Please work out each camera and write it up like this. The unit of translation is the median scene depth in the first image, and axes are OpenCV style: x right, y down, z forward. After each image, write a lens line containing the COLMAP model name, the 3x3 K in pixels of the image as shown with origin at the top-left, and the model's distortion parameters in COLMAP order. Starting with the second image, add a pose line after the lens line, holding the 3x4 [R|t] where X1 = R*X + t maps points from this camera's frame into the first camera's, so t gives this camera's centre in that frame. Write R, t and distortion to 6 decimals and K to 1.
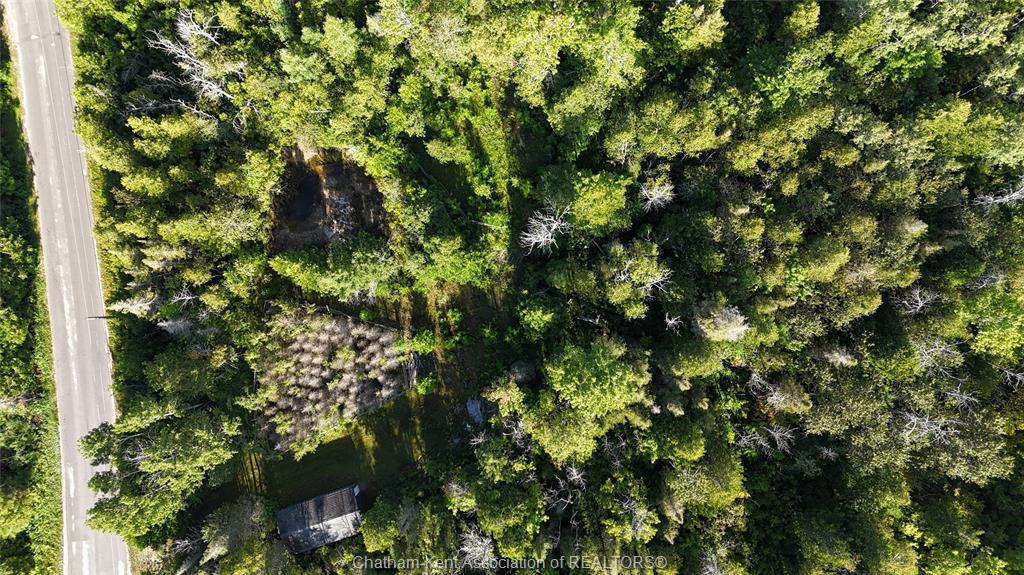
lens RADIAL K [[758.5, 0, 516.3], [0, 758.5, 284.1], [0, 0, 1]] dist [0.118174, -0.106338]
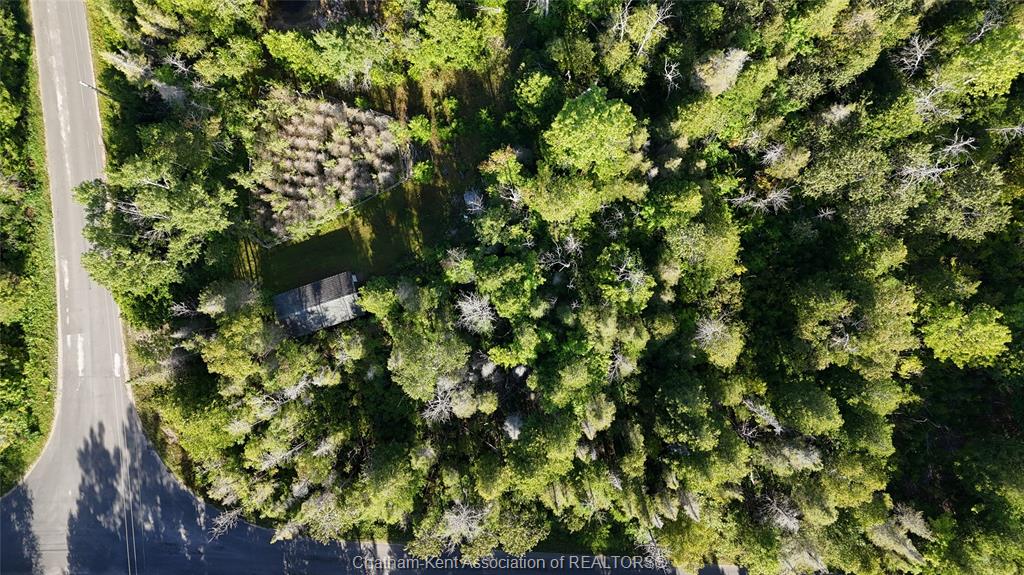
lens RADIAL K [[758.5, 0, 516.3], [0, 758.5, 284.1], [0, 0, 1]] dist [0.118174, -0.106338]
pose [[0.999977, -0.002604, 0.006248, -0.002671], [0.002664, 0.999950, -0.009687, 0.291909], [-0.006223, 0.009704, 0.999934, 0.005110]]
